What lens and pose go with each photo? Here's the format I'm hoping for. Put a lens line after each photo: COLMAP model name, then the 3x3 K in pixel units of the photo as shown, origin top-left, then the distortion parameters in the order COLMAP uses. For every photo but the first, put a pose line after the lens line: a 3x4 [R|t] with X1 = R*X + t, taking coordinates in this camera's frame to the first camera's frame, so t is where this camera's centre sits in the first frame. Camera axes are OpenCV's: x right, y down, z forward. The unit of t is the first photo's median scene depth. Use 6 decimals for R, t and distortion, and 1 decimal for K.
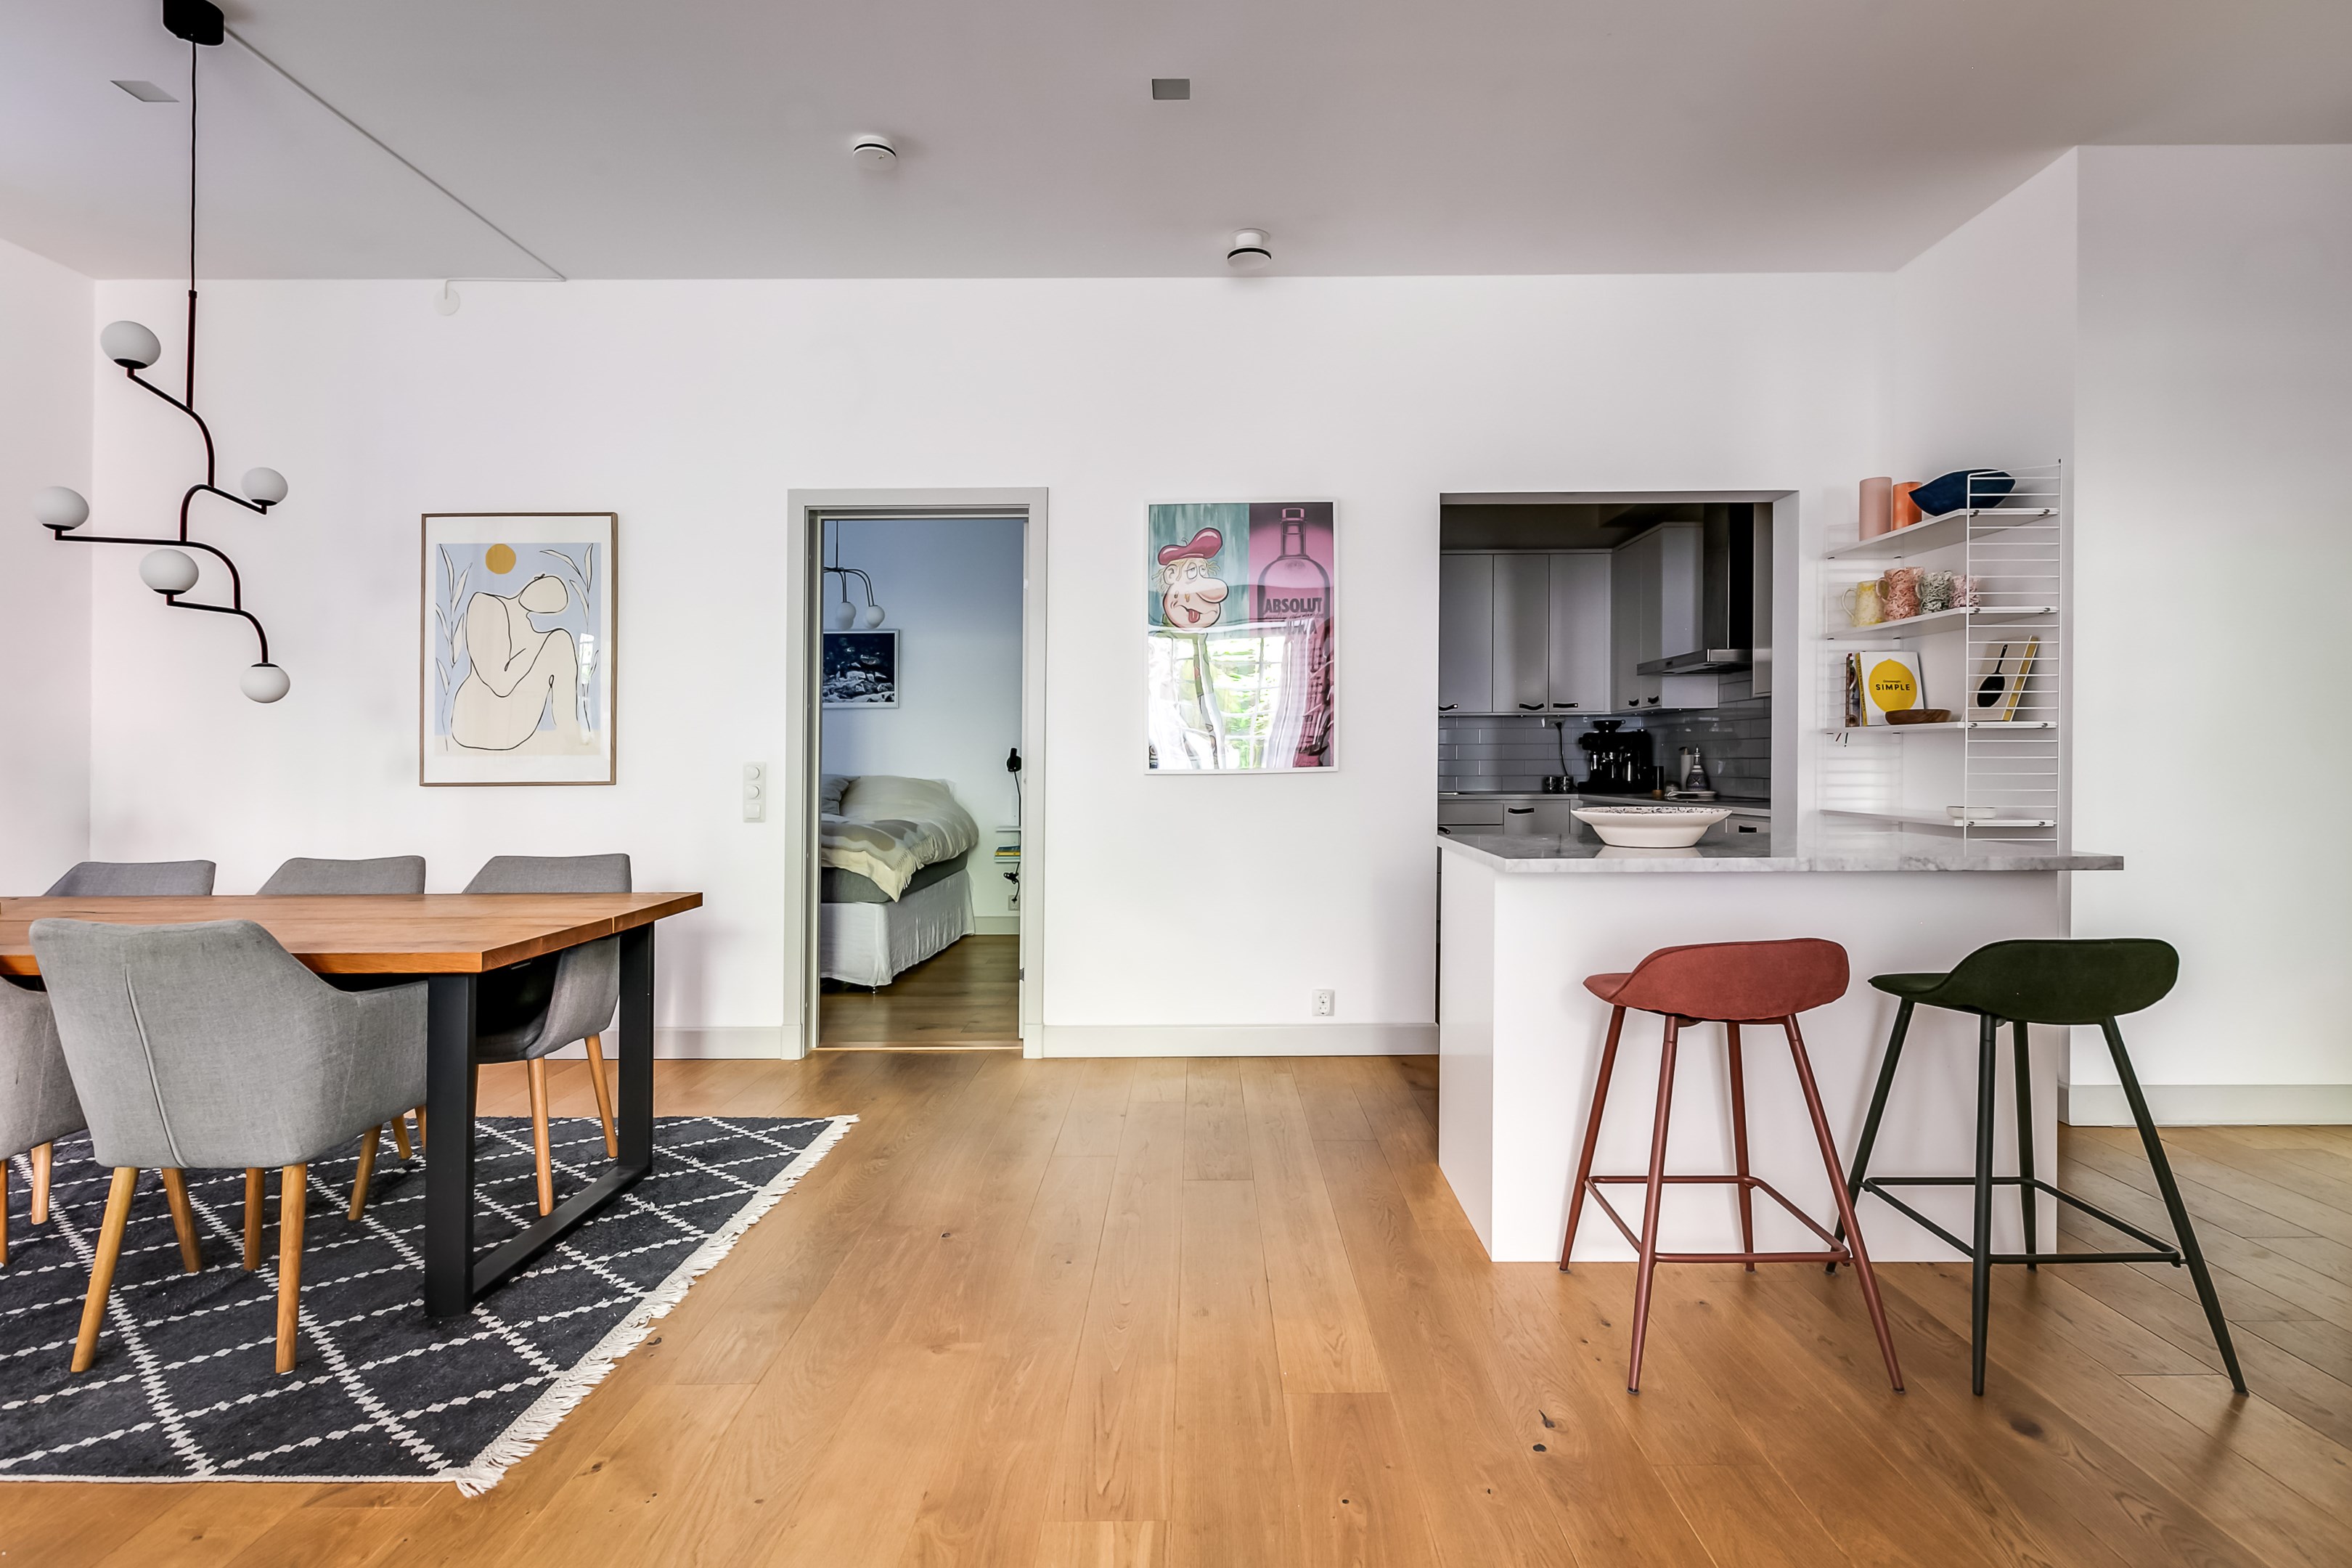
lens RADIAL K [[1184.6, 0, 1199.4], [0, 1184.6, 753.6], [0, 0, 1]] dist [0.005924, -0.001403]
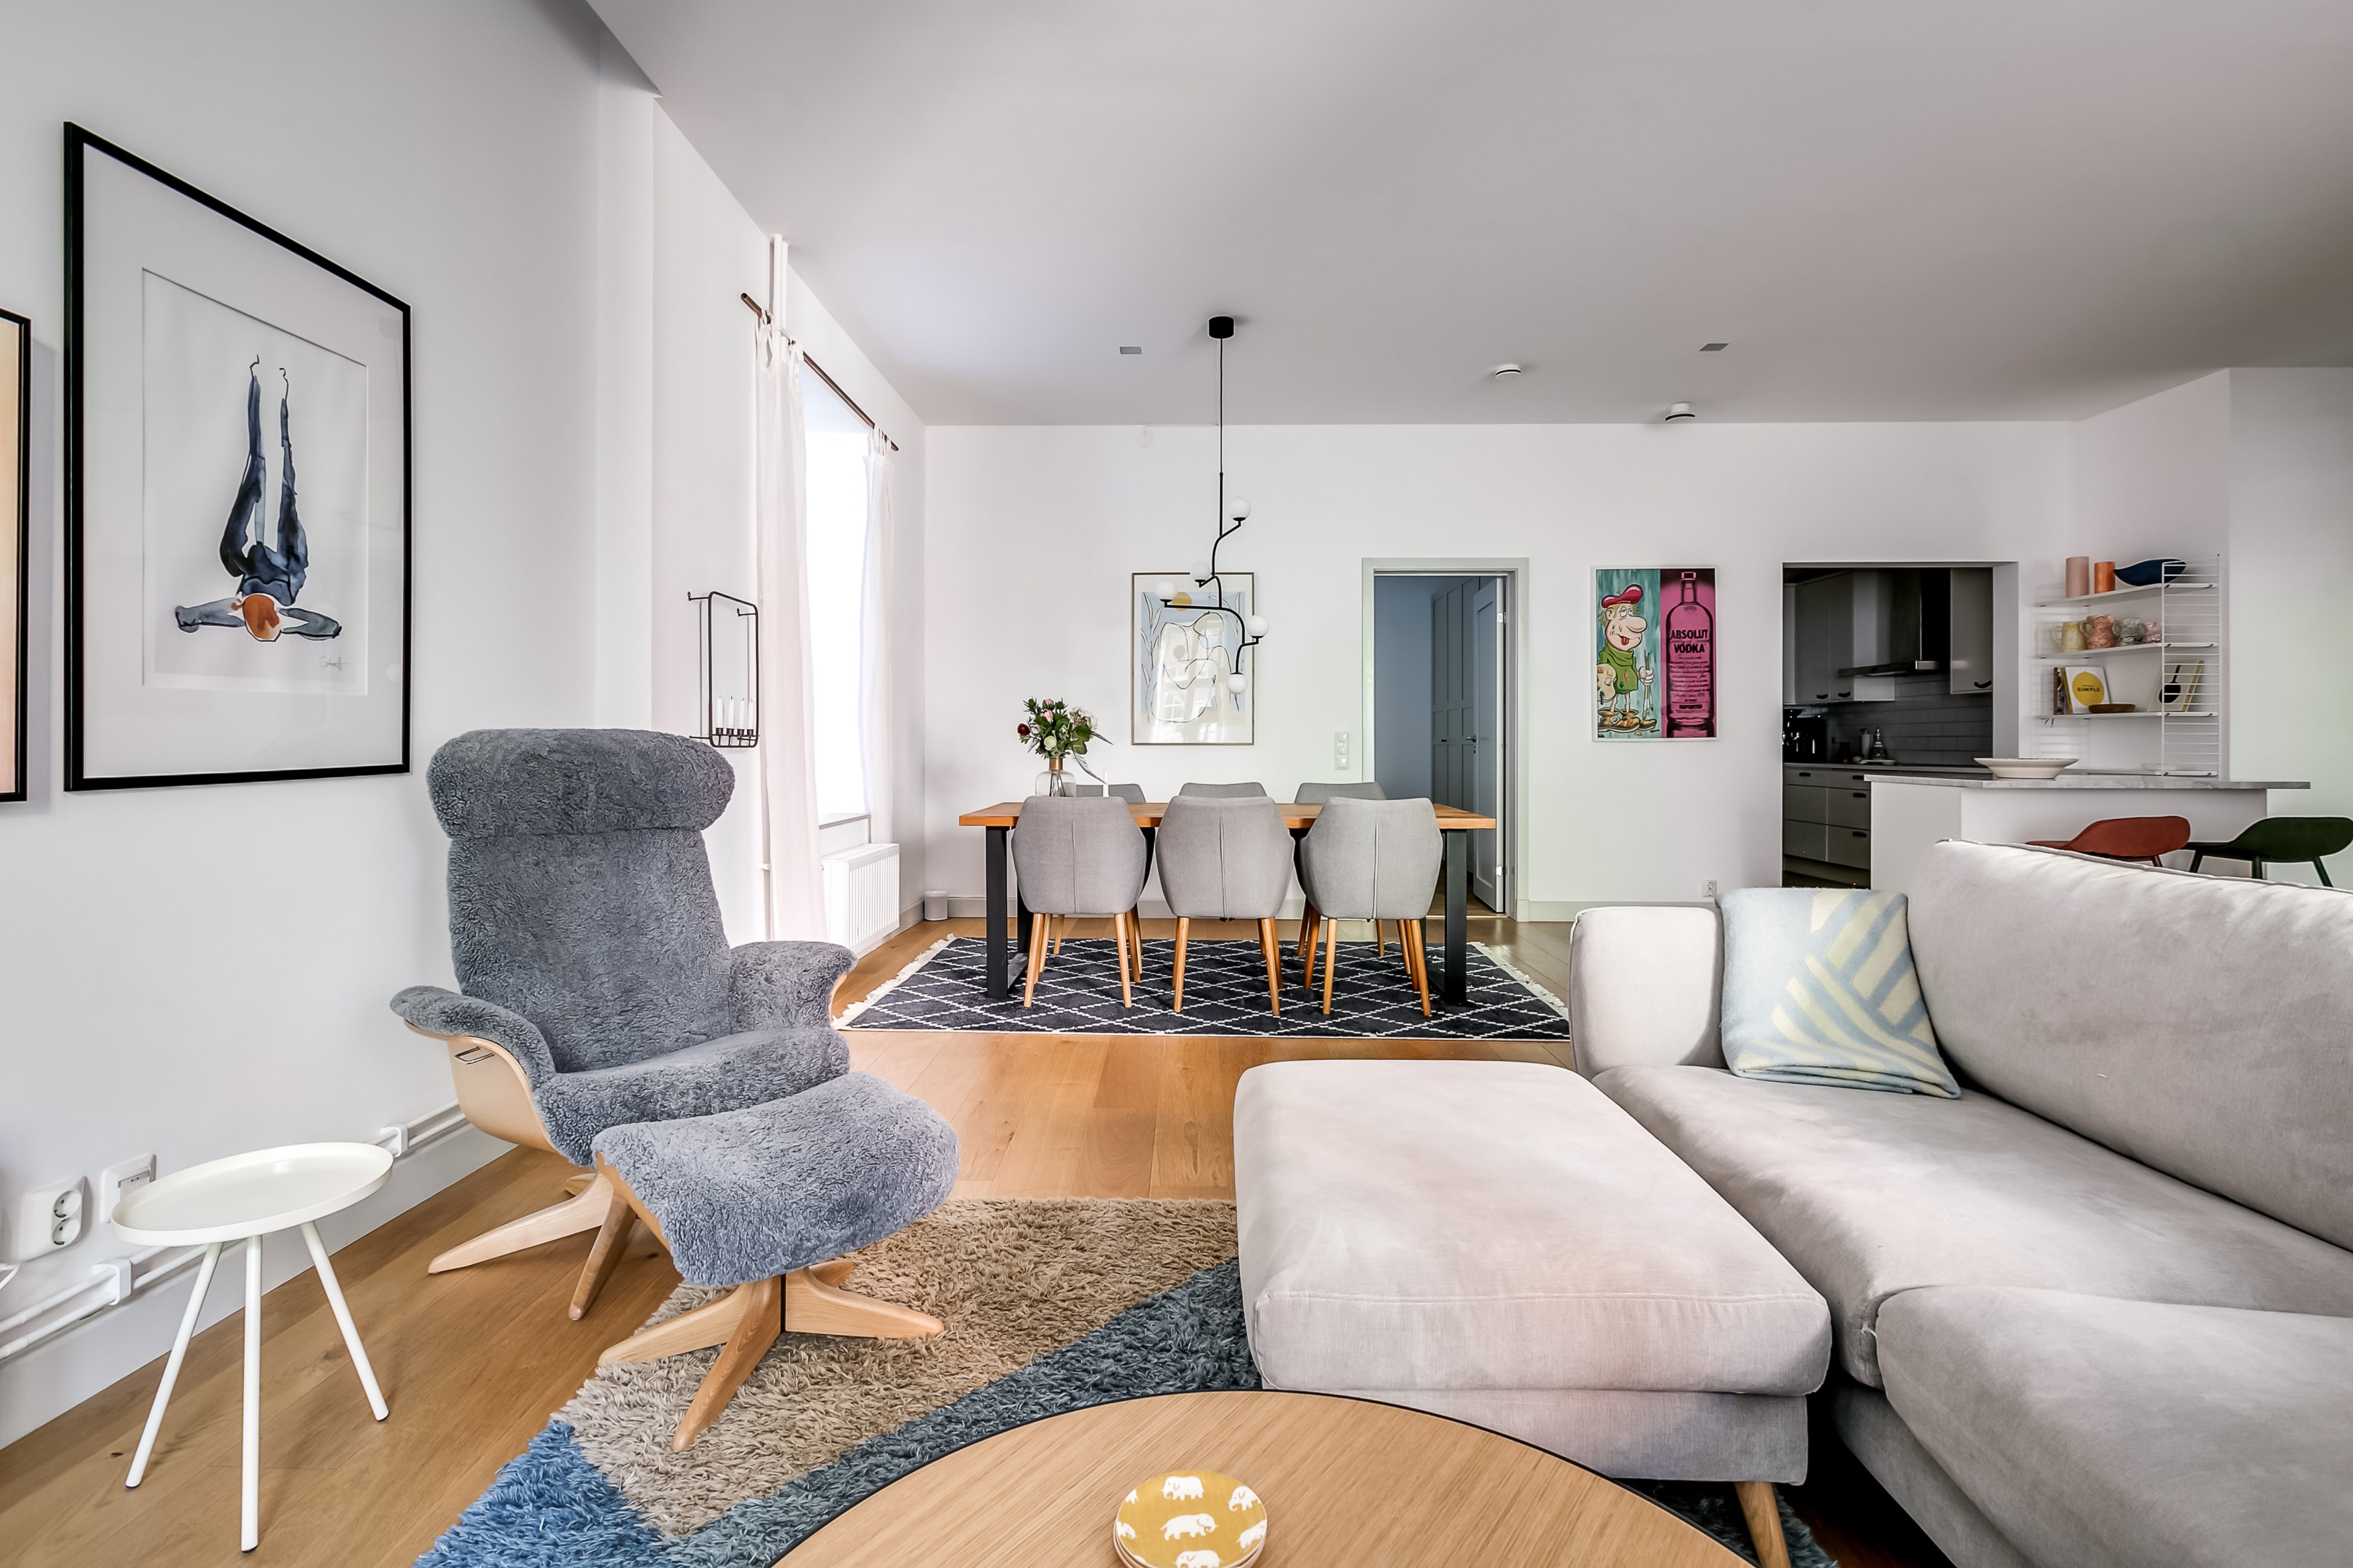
lens RADIAL K [[1079.7, 0, 1172.0], [0, 1079.7, 735.6], [0, 0, 1]] dist [0.005964, -0.002060]
pose [[0.999689, 0.007475, -0.023810, -0.681932], [-0.007474, 0.999972, 0.000144, 0.016045], [0.023810, 0.000034, 0.999716, -0.534817]]
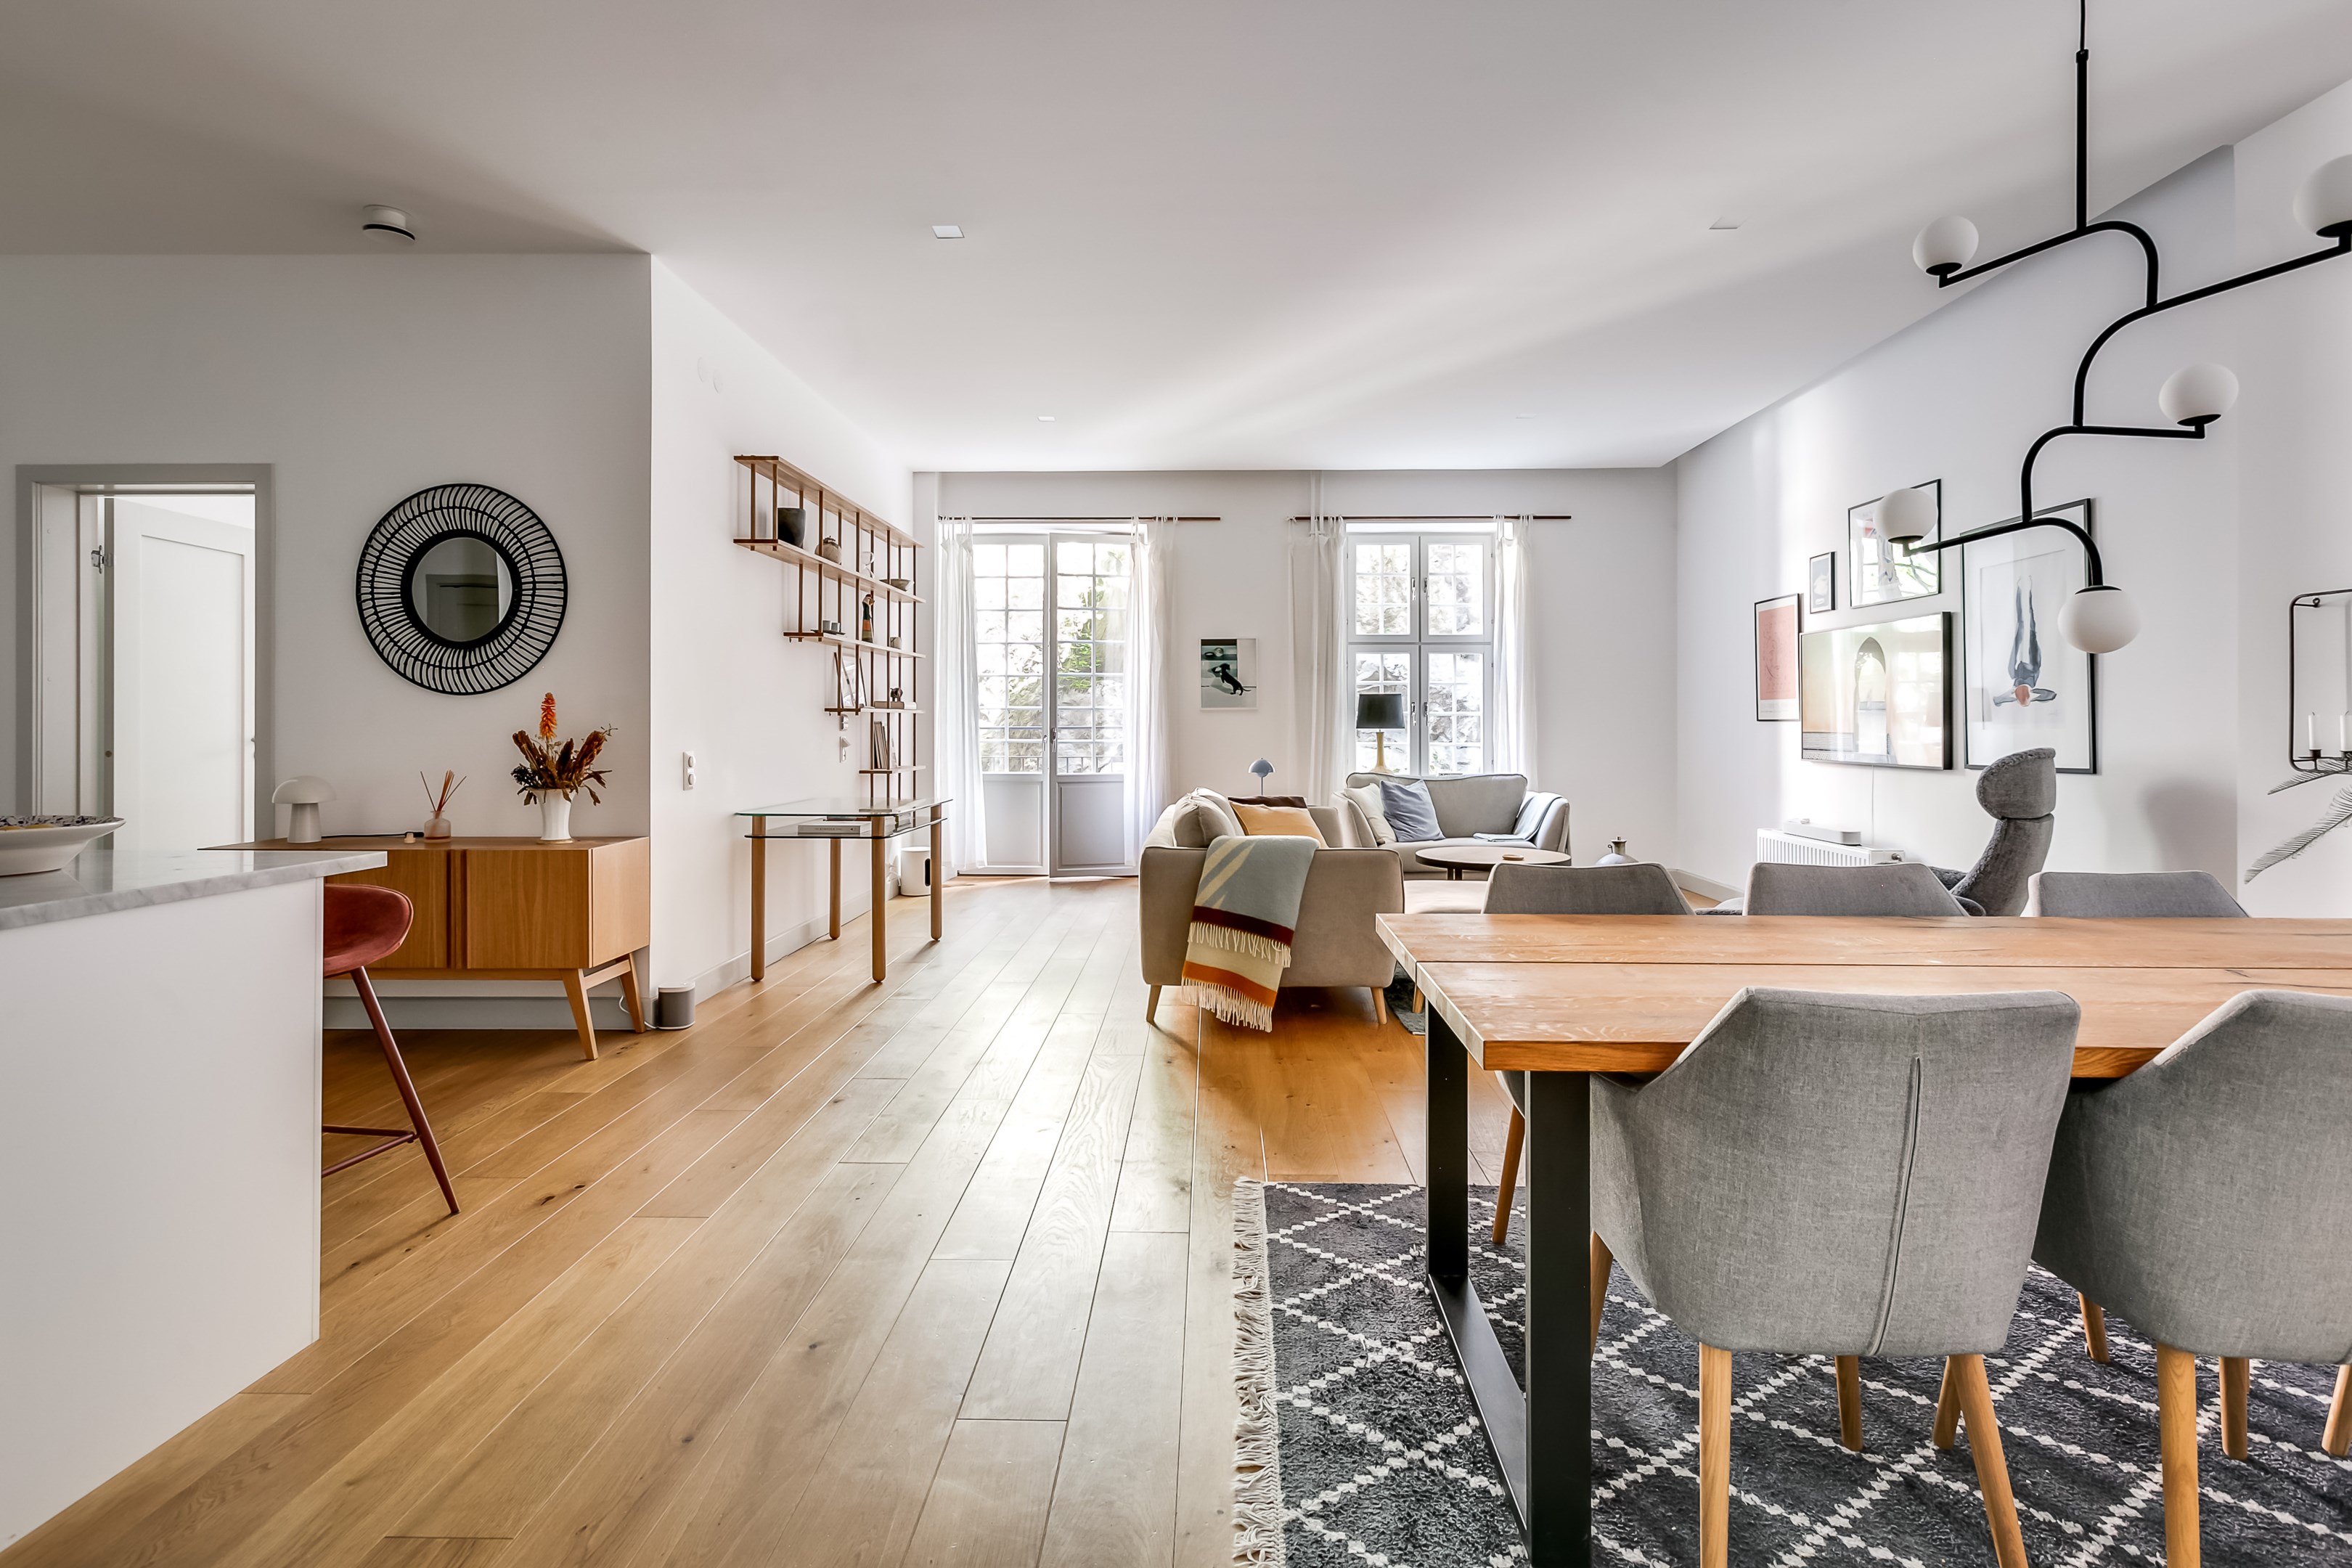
lens RADIAL K [[1147.1, 0, 1188.8], [0, 1147.1, 721.9], [0, 0, 1]] dist [0.010652, -0.001047]
pose [[-0.999720, 0.003587, 0.023378, -0.276513], [0.003437, 0.999973, -0.006422, -0.006117], [-0.023400, -0.006340, -0.999706, 1.270150]]
